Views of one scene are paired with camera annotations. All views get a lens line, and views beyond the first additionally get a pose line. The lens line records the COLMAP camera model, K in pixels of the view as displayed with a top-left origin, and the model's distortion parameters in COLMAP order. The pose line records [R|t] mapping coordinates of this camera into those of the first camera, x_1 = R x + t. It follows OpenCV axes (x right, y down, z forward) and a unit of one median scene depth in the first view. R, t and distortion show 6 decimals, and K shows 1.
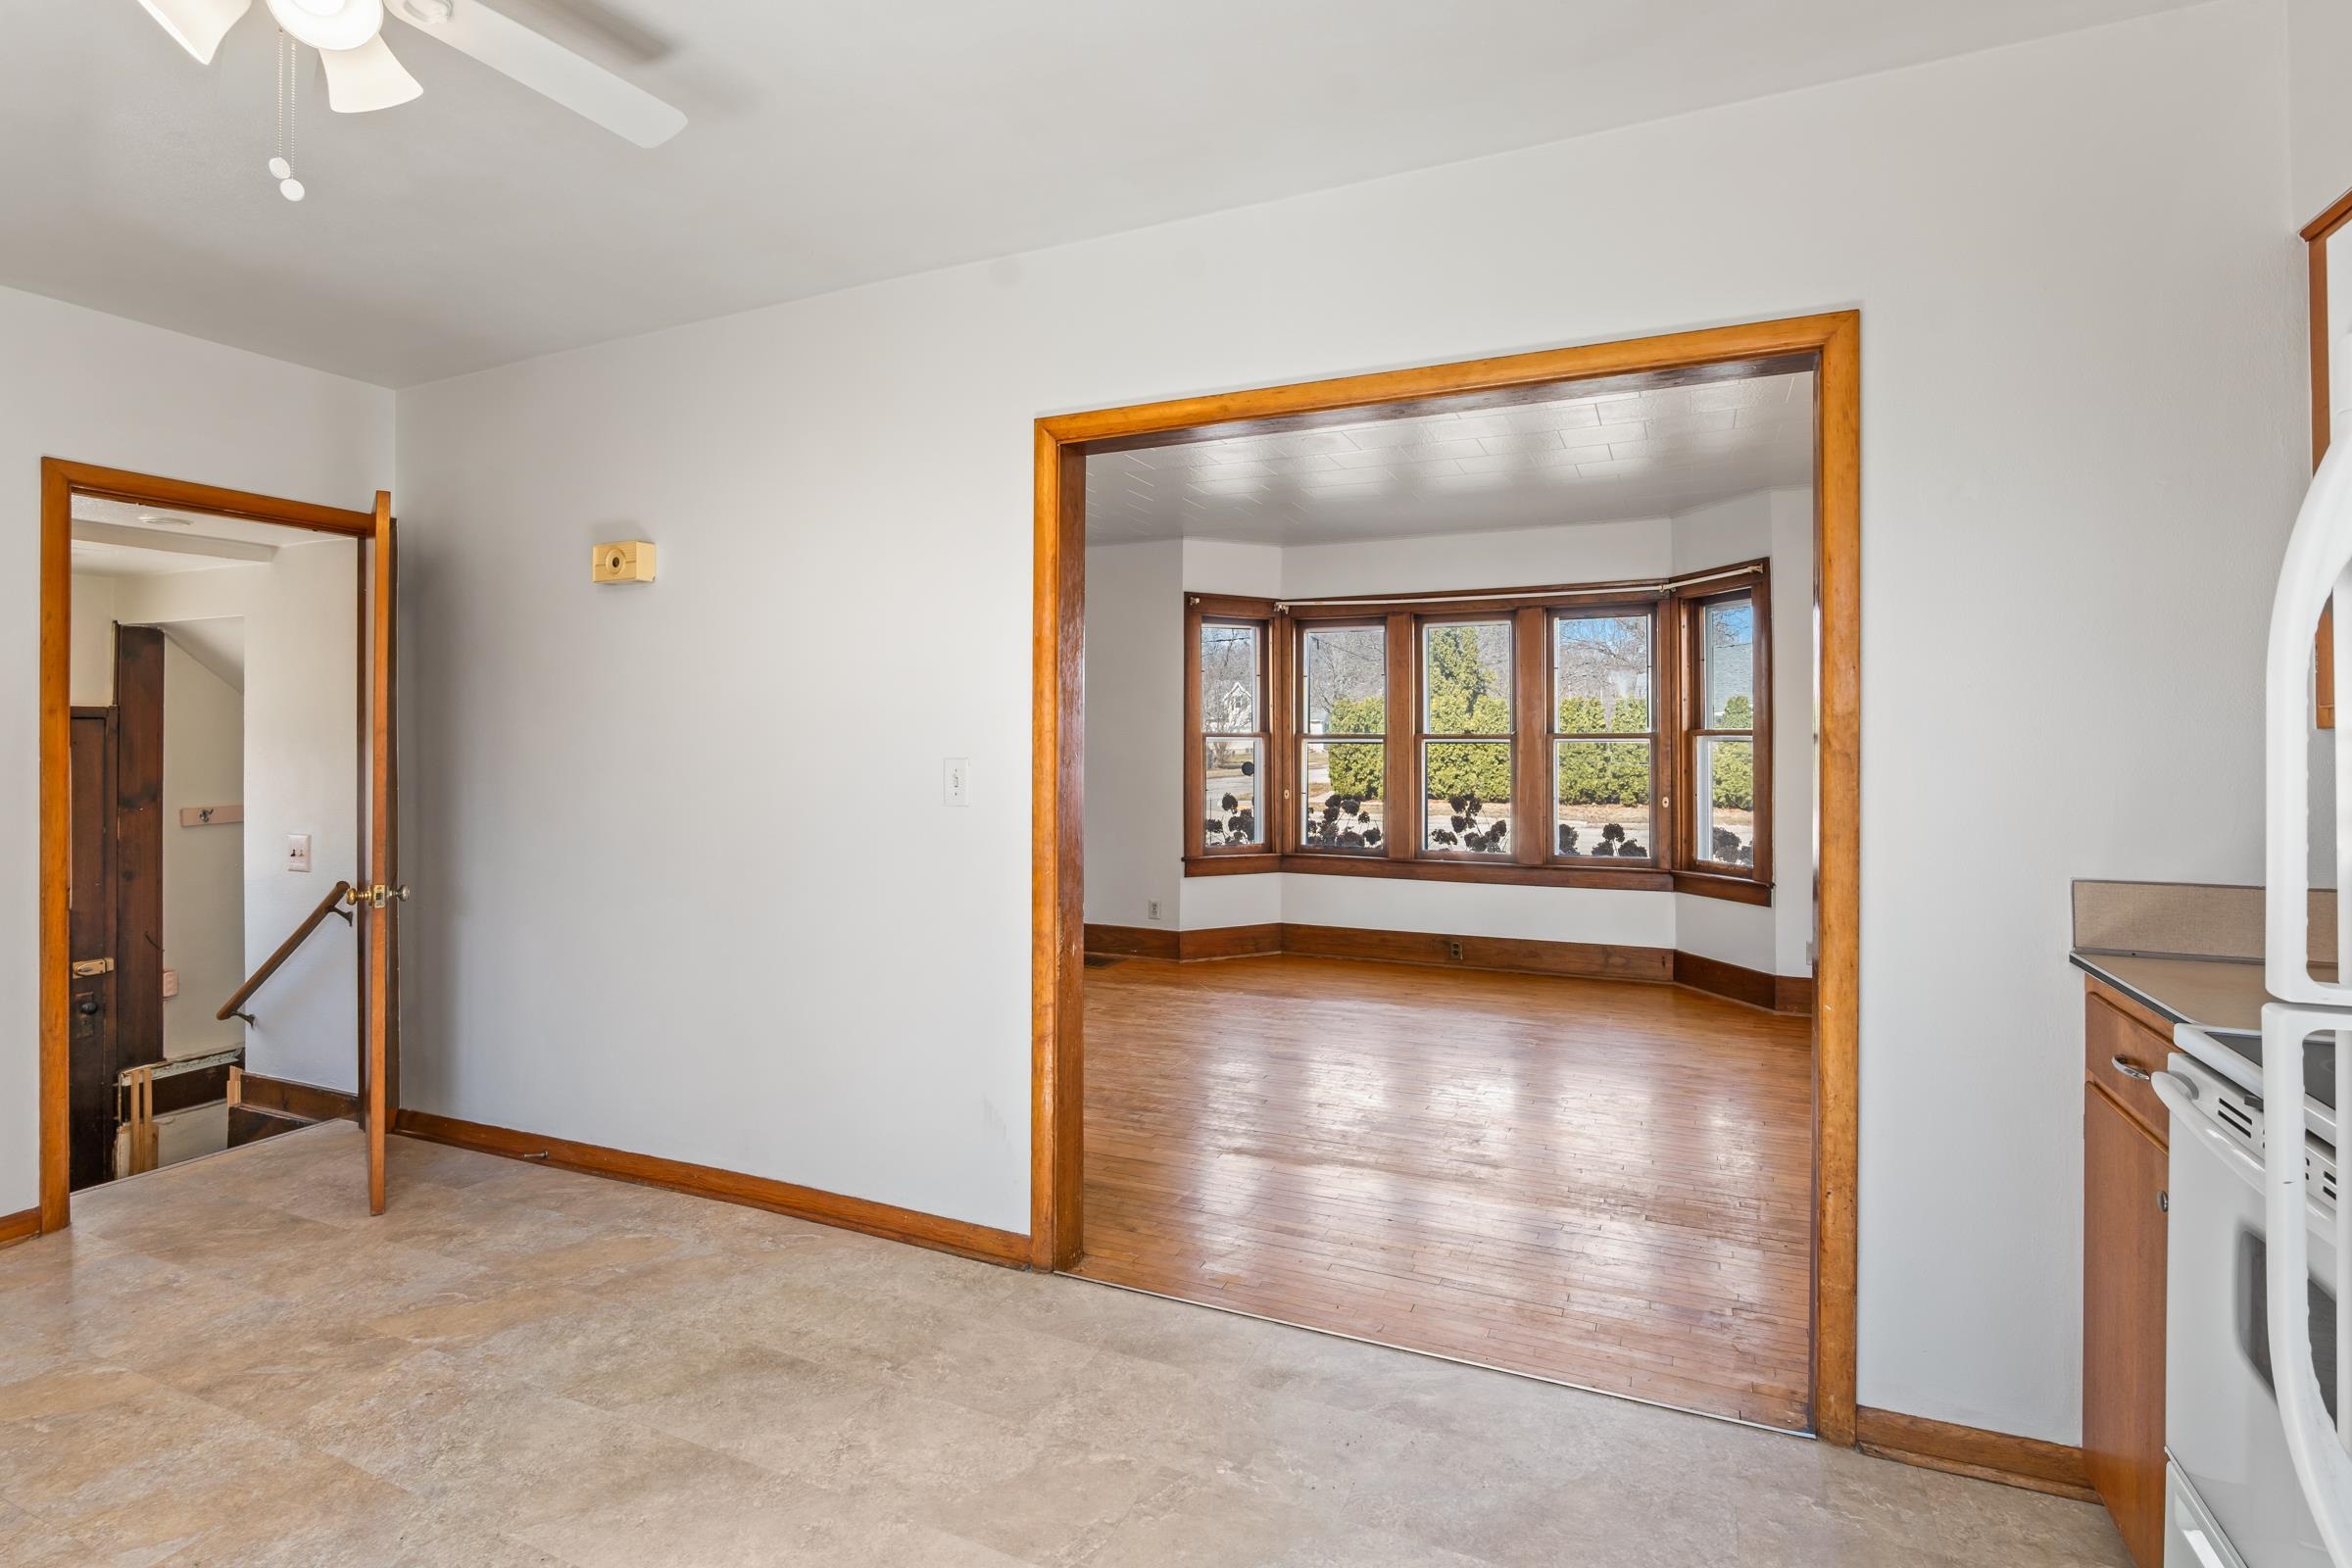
lens RADIAL K [[1126.5, 0, 1170.4], [0, 1126.5, 728.2], [0, 0, 1]] dist [-0.009104, 0.000003]
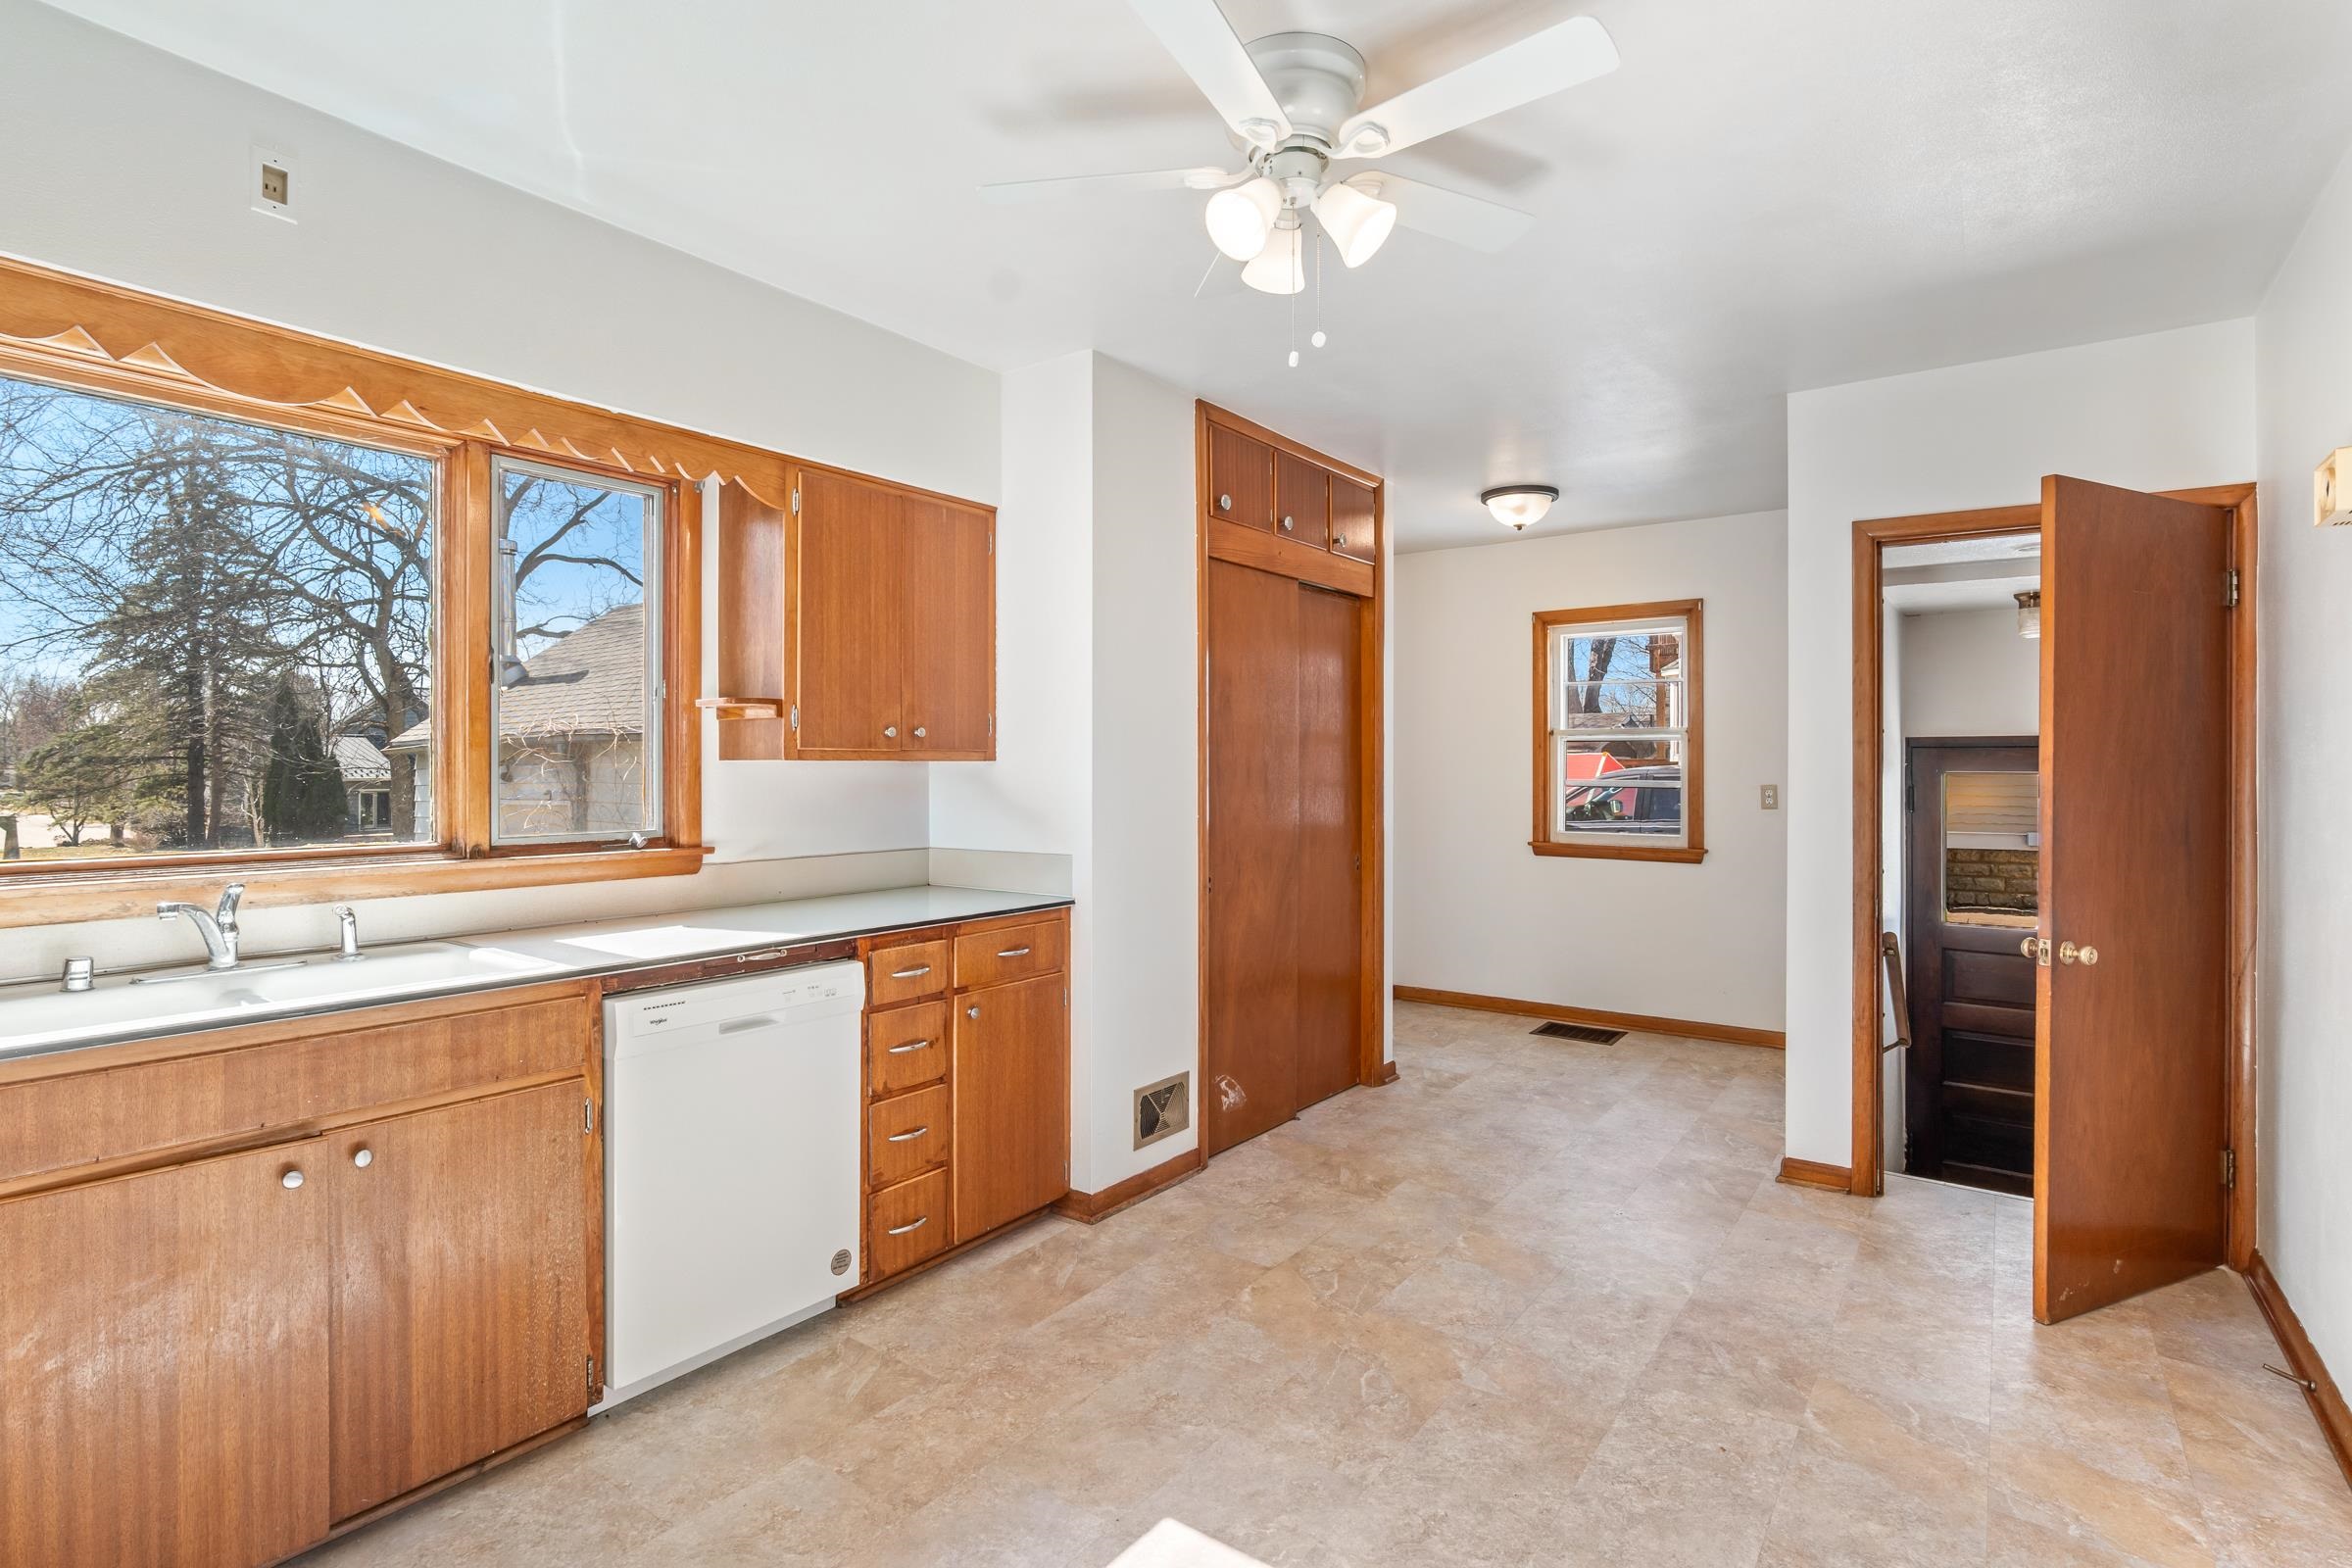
lens RADIAL K [[1136.4, 0, 1162.1], [0, 1136.4, 772.5], [0, 0, 1]] dist [-0.010576, 0.000634]
pose [[-0.207851, 0.009546, -0.978114, 0.175017], [0.005279, 0.999949, 0.008638, 0.001565], [0.978146, -0.003368, -0.207891, 0.337036]]
